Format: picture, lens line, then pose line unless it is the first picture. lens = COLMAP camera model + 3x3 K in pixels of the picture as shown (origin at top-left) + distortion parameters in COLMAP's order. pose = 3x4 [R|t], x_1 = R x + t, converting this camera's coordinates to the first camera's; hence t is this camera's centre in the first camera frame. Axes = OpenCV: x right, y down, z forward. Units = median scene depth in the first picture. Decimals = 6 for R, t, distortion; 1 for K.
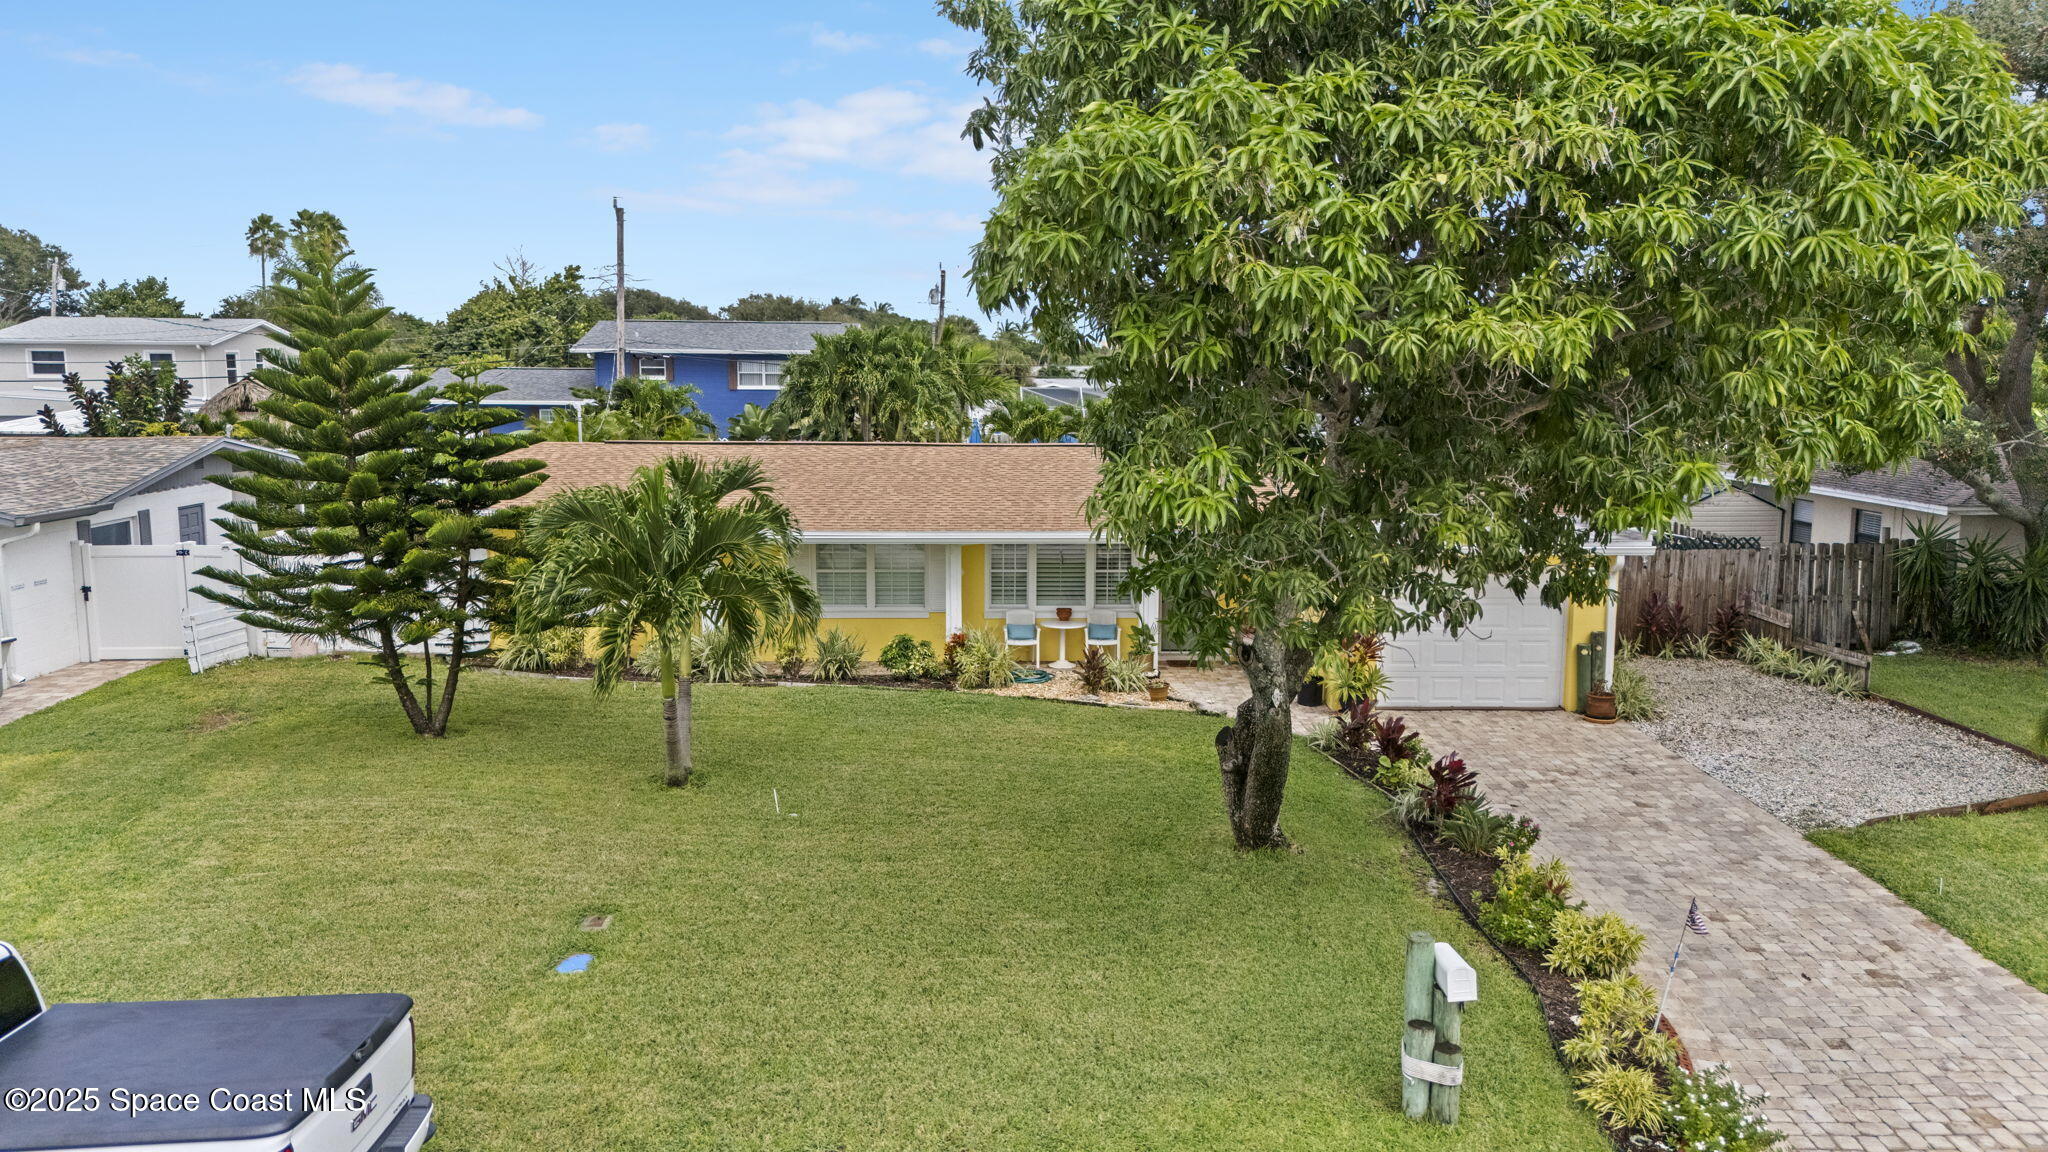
lens RADIAL K [[1519.0, 0, 1024.0], [0, 1519.0, 576.0], [0, 0, 1]] dist [0.025329, -0.004872]
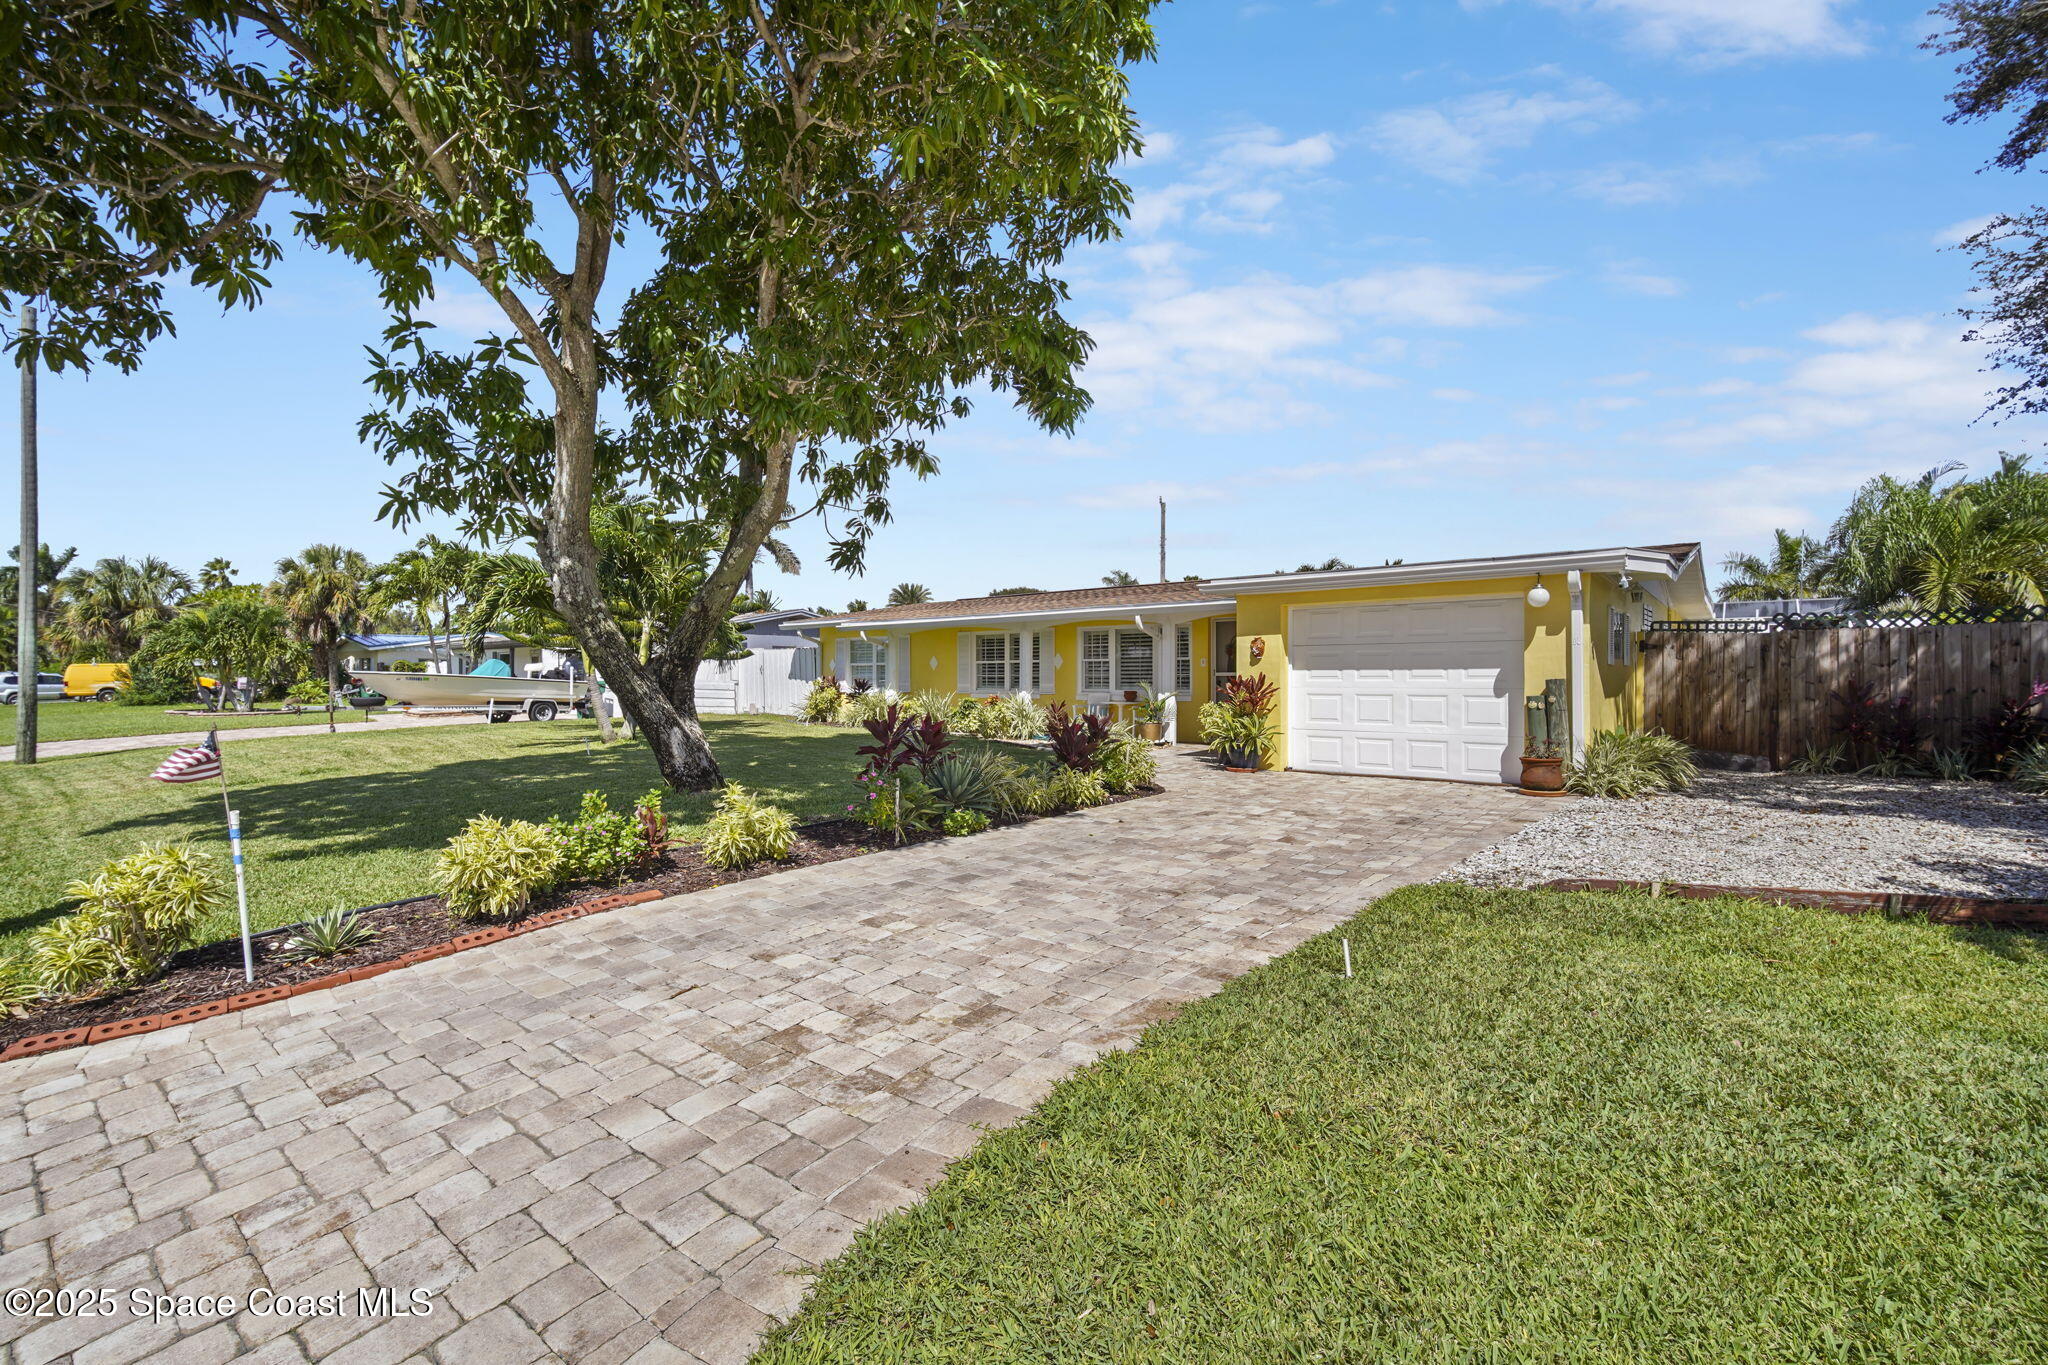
lens RADIAL K [[897.7, 0, 1025.9], [0, 897.7, 681.2], [0, 0, 1]] dist [-0.011353, -0.000111]
pose [[0.755023, -0.004317, -0.655684, 0.698507], [-0.090736, 0.989670, -0.110999, 0.164254], [0.649389, 0.143301, 0.746832, 0.757752]]
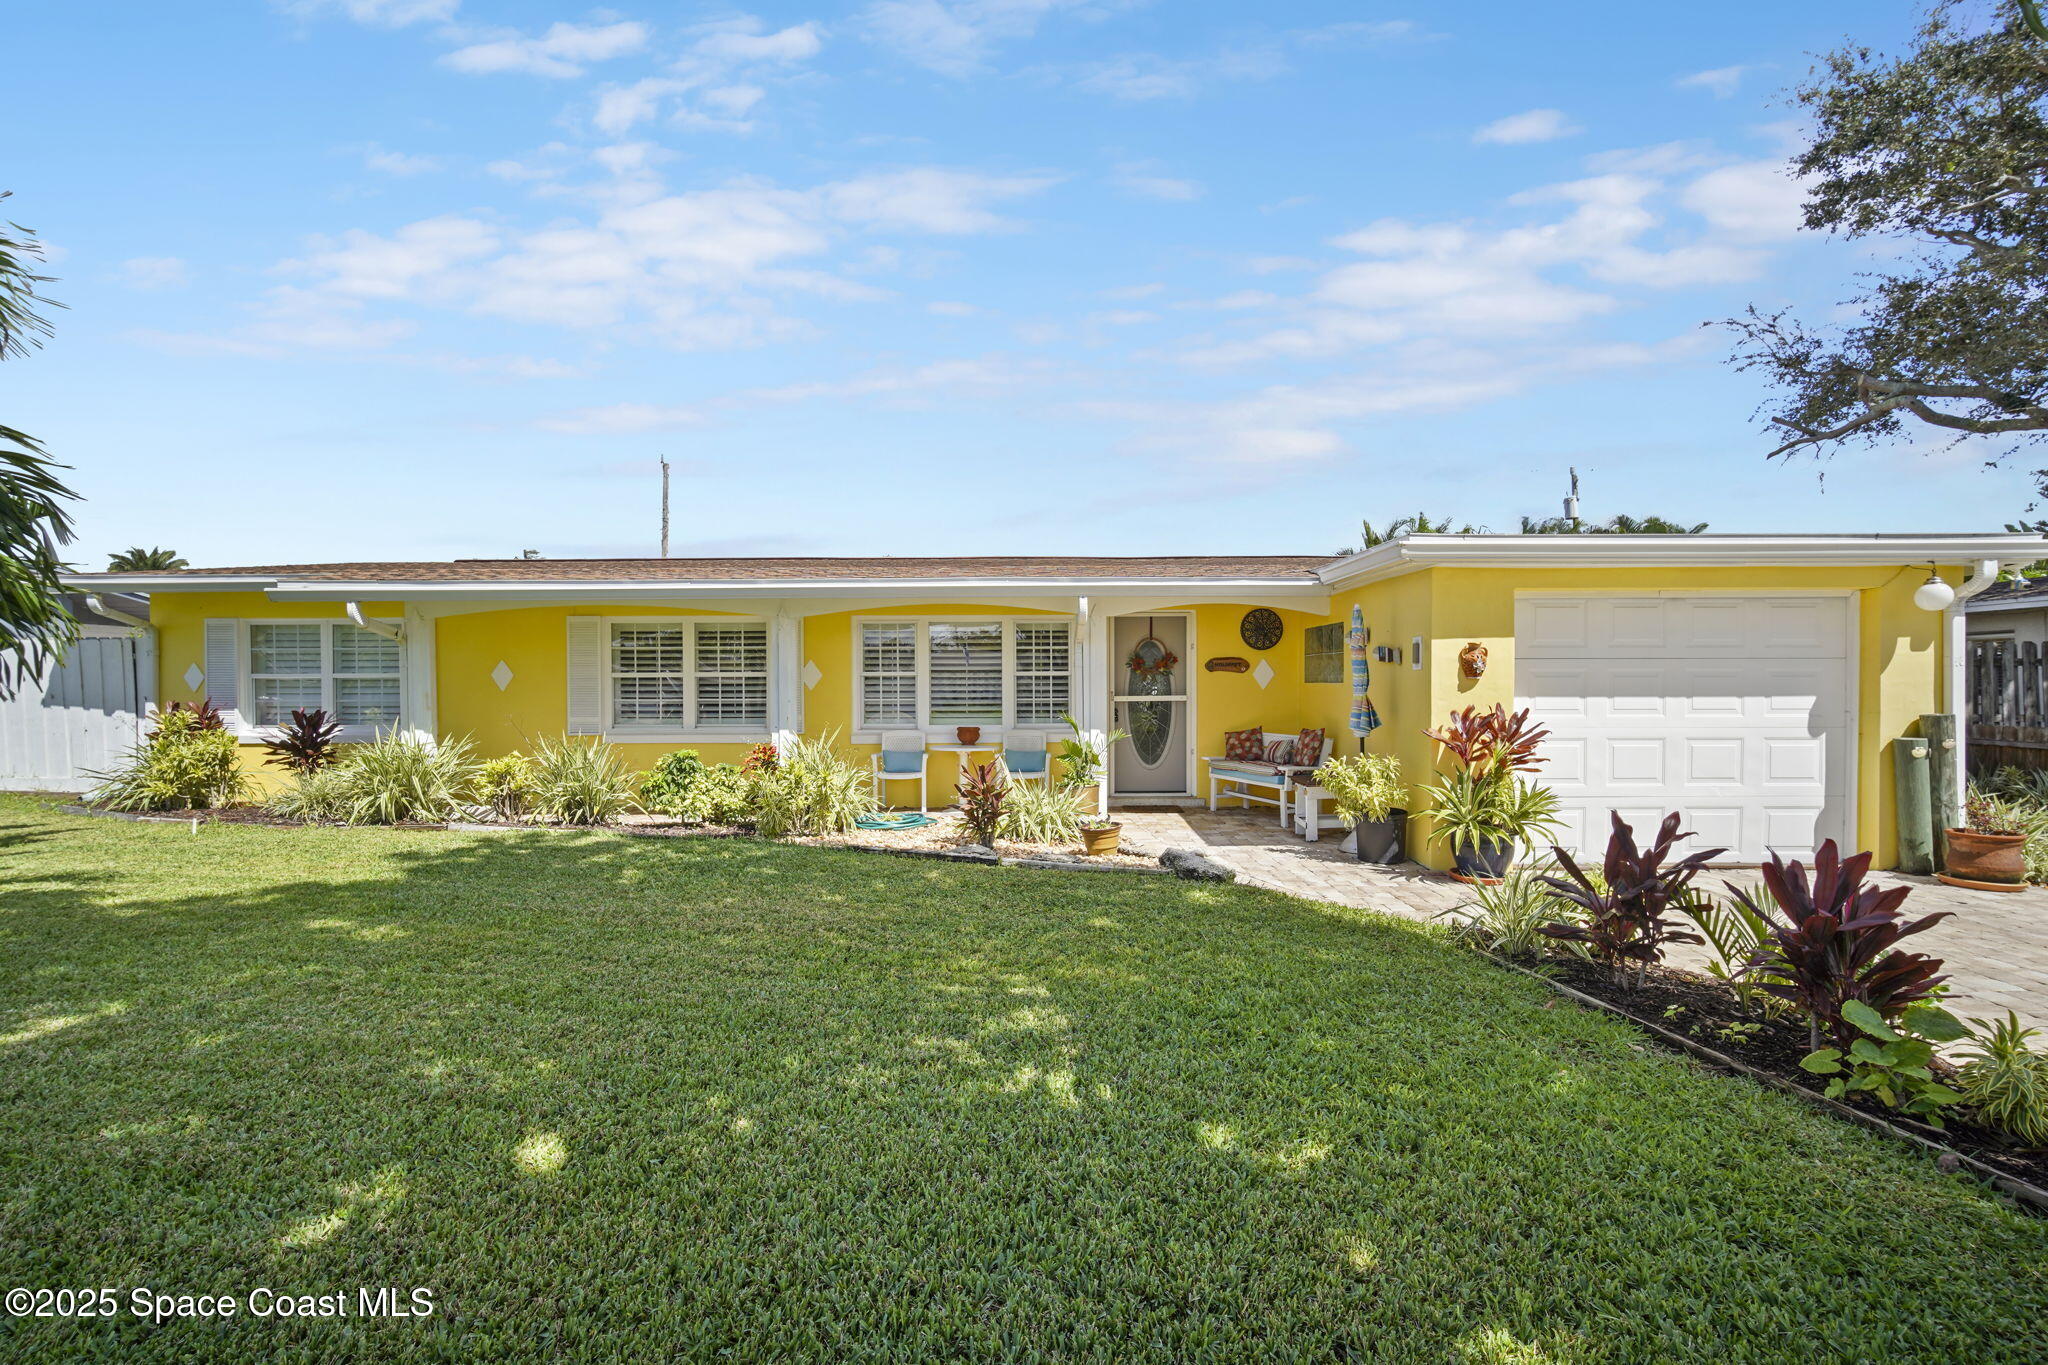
lens RADIAL K [[897.7, 0, 1025.9], [0, 897.7, 681.2], [0, 0, 1]] dist [-0.011353, -0.000111]
pose [[0.999557, -0.009302, -0.028278, 0.109094], [0.004969, 0.988733, -0.149609, 0.104735], [0.029351, 0.149402, 0.988341, 1.029744]]
